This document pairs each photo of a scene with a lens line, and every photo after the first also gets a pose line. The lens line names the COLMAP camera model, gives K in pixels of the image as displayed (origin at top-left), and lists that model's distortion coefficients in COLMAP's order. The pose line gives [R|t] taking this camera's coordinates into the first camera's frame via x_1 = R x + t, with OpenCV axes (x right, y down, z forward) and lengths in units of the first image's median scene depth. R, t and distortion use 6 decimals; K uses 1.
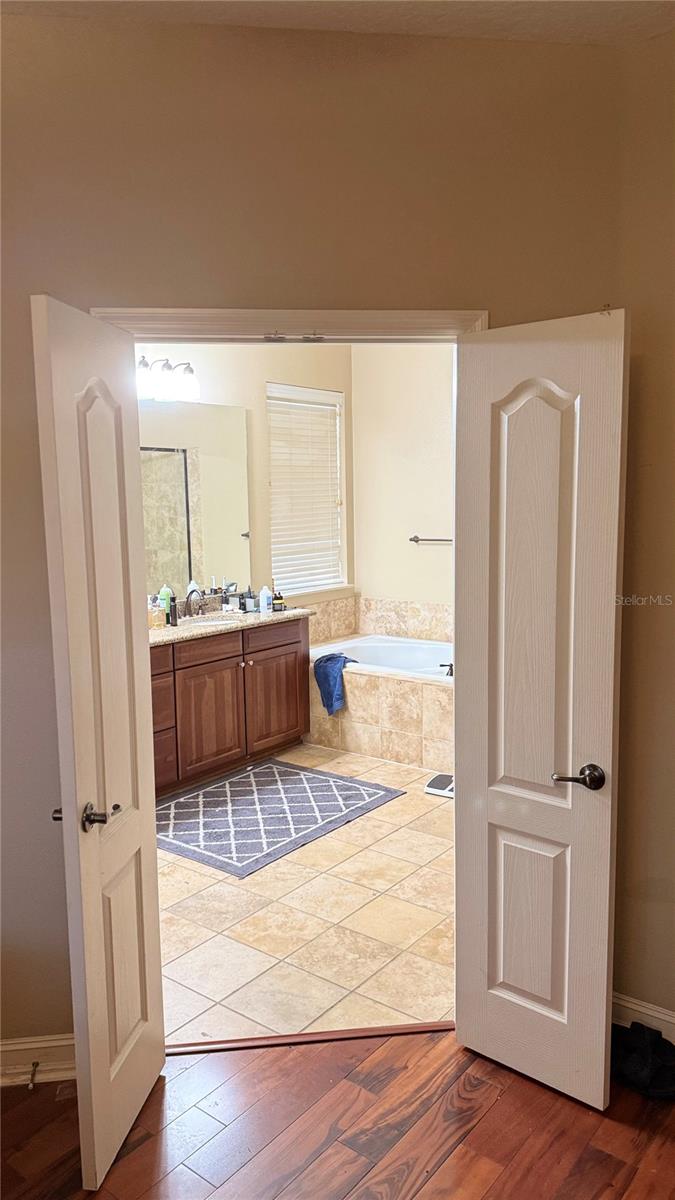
lens RADIAL K [[850.3, 0, 337.5], [0, 850.3, 600.0], [0, 0, 1]] dist [0.053935, -0.071311]
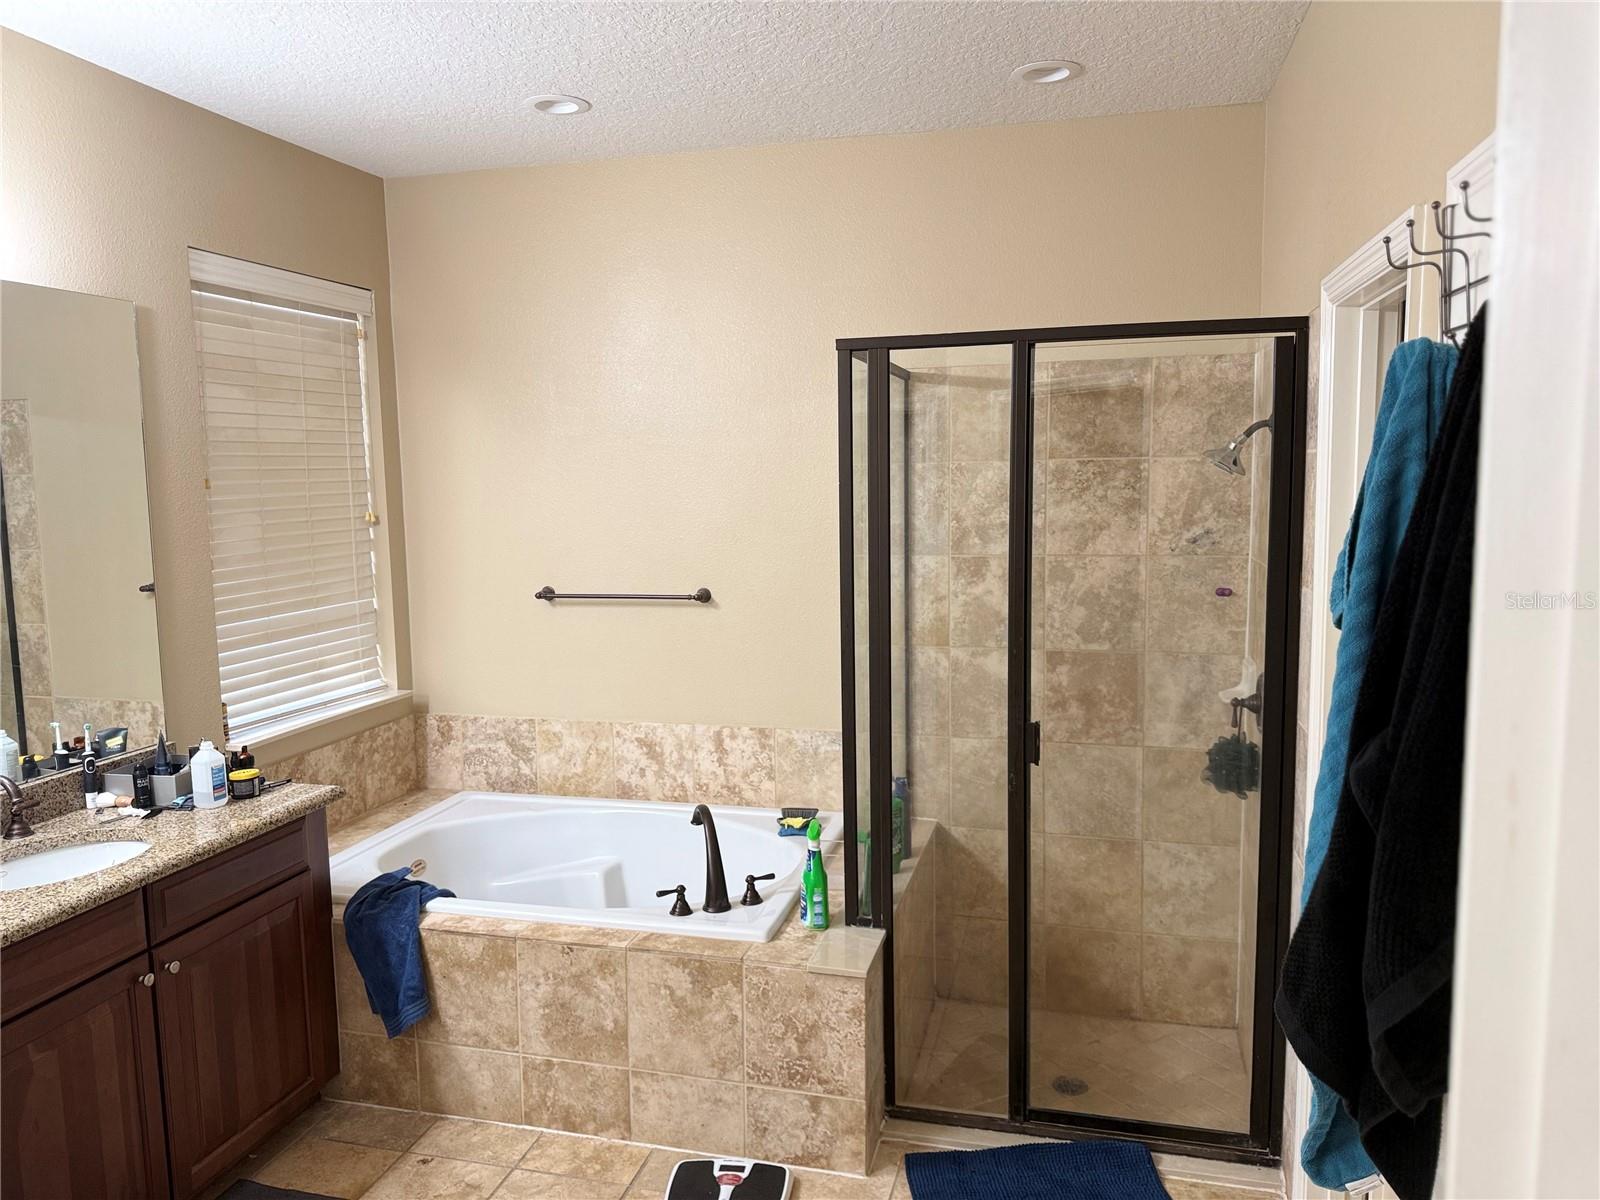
lens RADIAL K [[1186.6, 0, 804.3], [0, 1186.6, 575.5], [0, 0, 1]] dist [0.014236, -0.002427]
pose [[0.924867, -0.042477, 0.377911, -0.032660], [0.057306, 0.997962, -0.028073, -0.062101], [-0.375948, 0.047621, 0.925416, 0.364226]]
